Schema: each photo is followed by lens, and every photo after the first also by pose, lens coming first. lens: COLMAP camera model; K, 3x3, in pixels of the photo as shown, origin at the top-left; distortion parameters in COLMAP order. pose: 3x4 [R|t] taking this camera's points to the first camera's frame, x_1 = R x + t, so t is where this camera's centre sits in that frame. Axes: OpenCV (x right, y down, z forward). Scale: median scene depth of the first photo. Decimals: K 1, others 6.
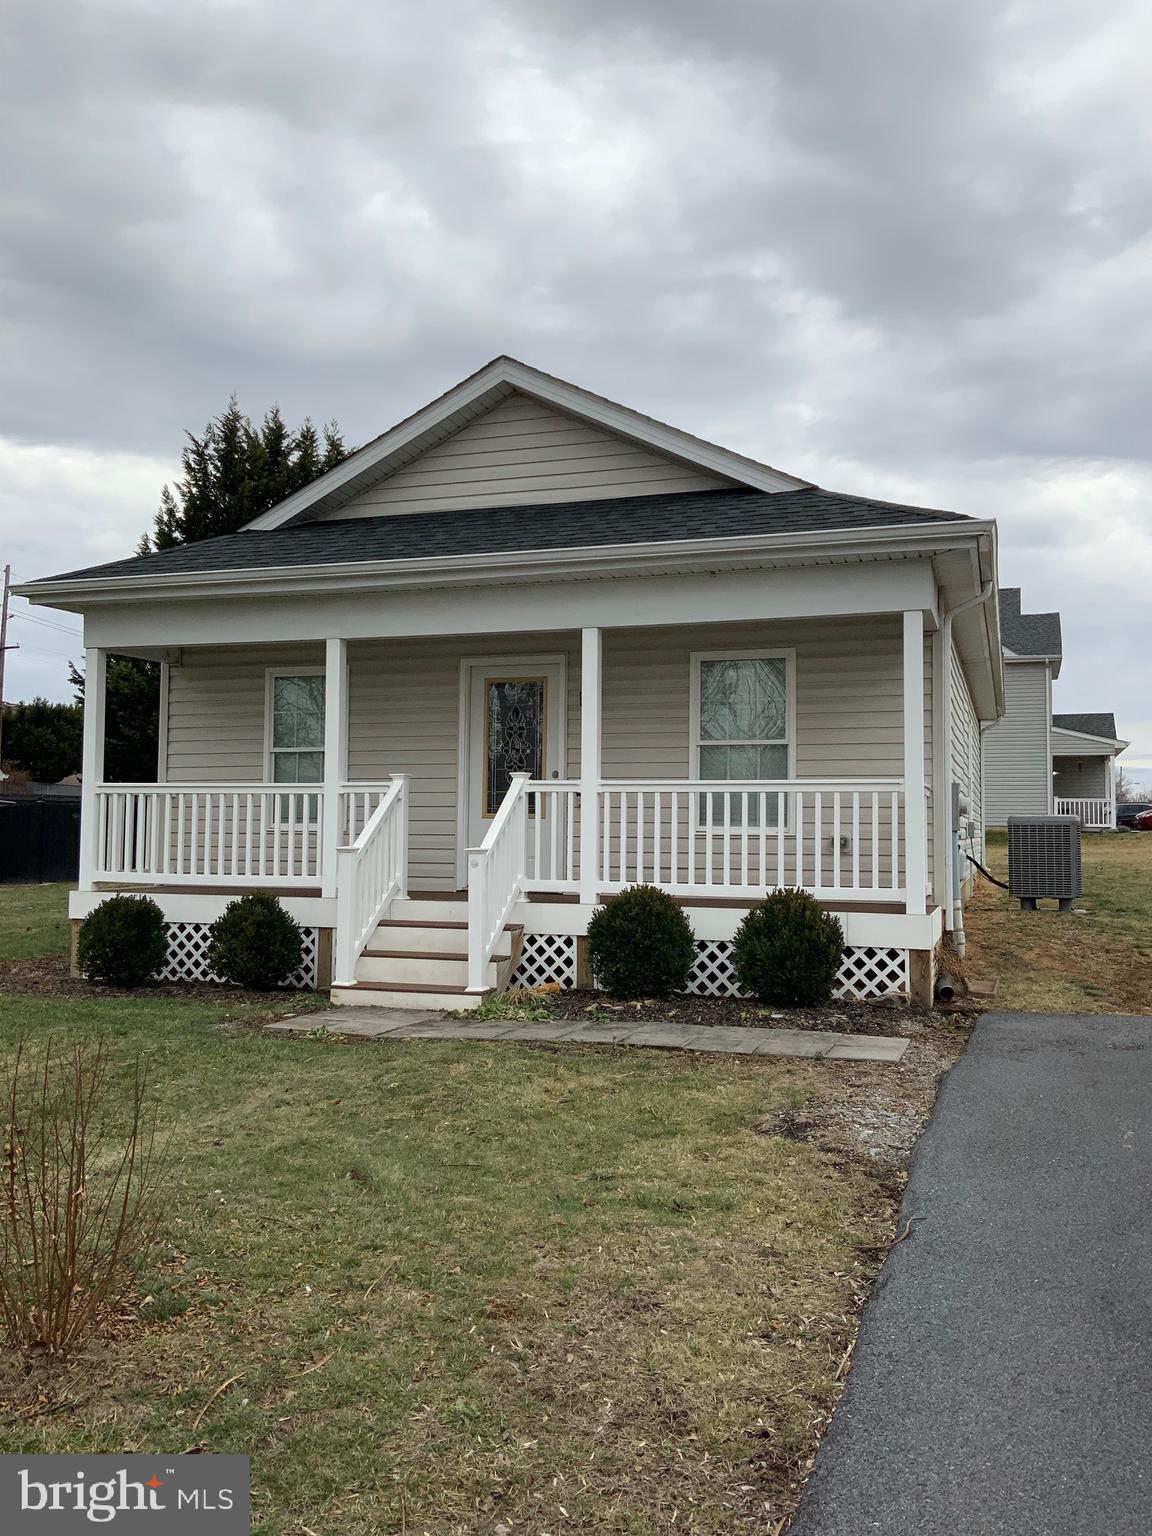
lens RADIAL K [[1139.6, 0, 576.6], [0, 1139.6, 809.2], [0, 0, 1]] dist [0.048029, -0.000119]
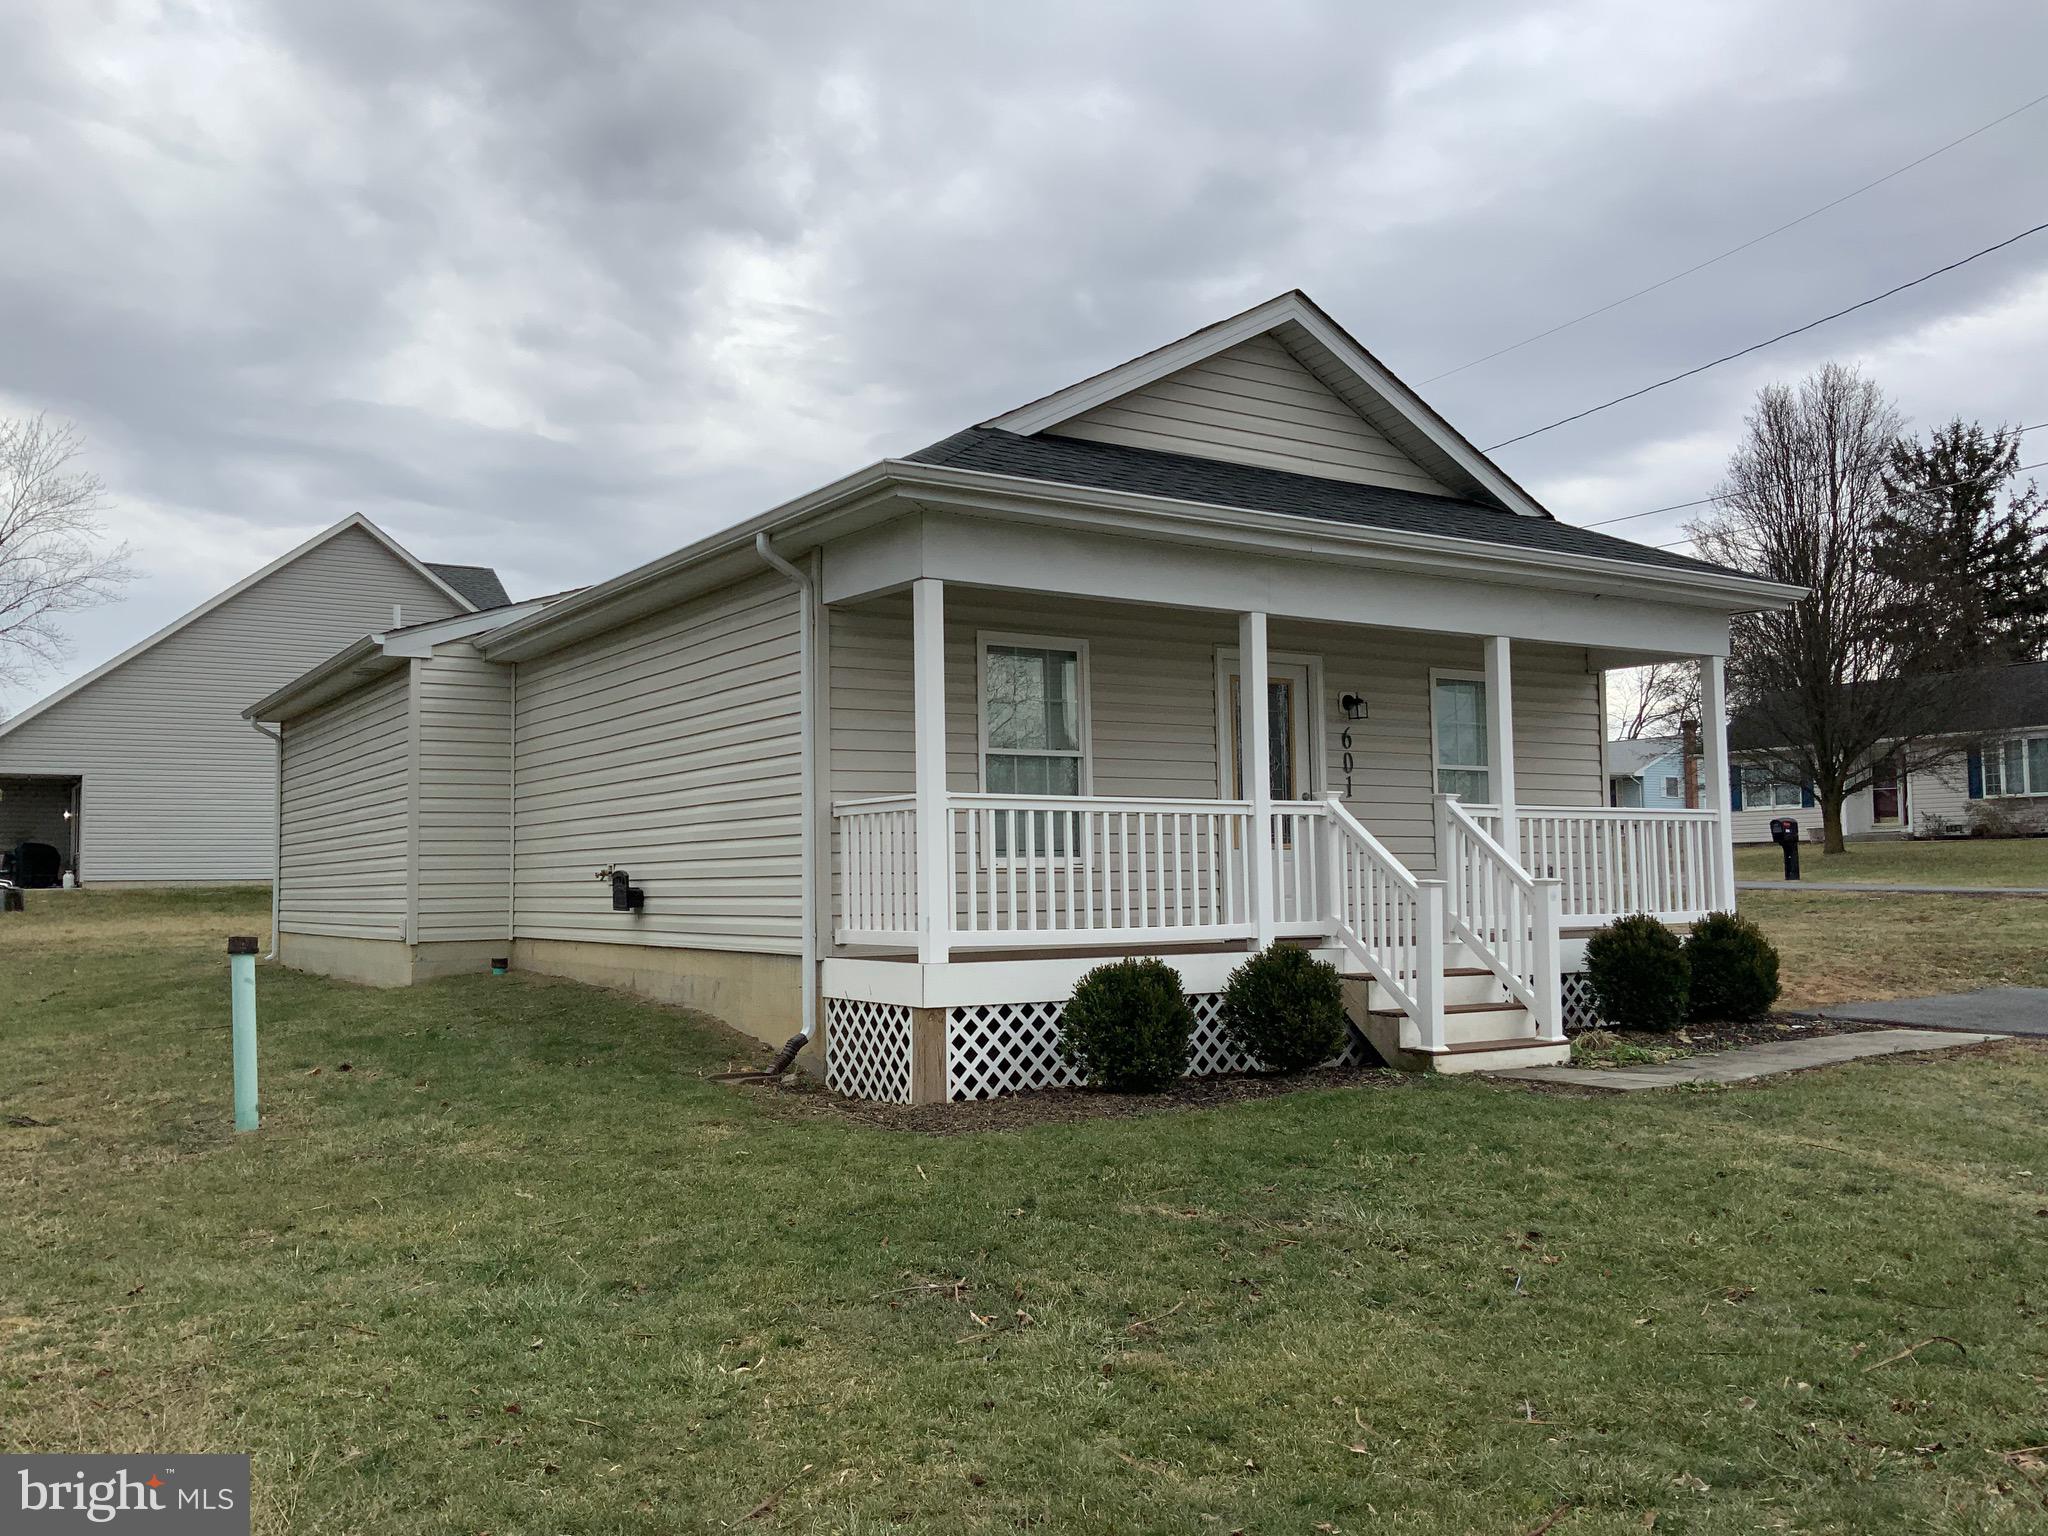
lens RADIAL K [[1674.7, 0, 1024.0], [0, 1674.7, 768.0], [0, 0, 1]] dist [0.088651, -0.161713]
pose [[0.651676, 0.034001, 0.757735, -1.100247], [-0.005845, 0.999190, -0.039809, 0.000532], [-0.758475, 0.021513, 0.651347, 0.359728]]
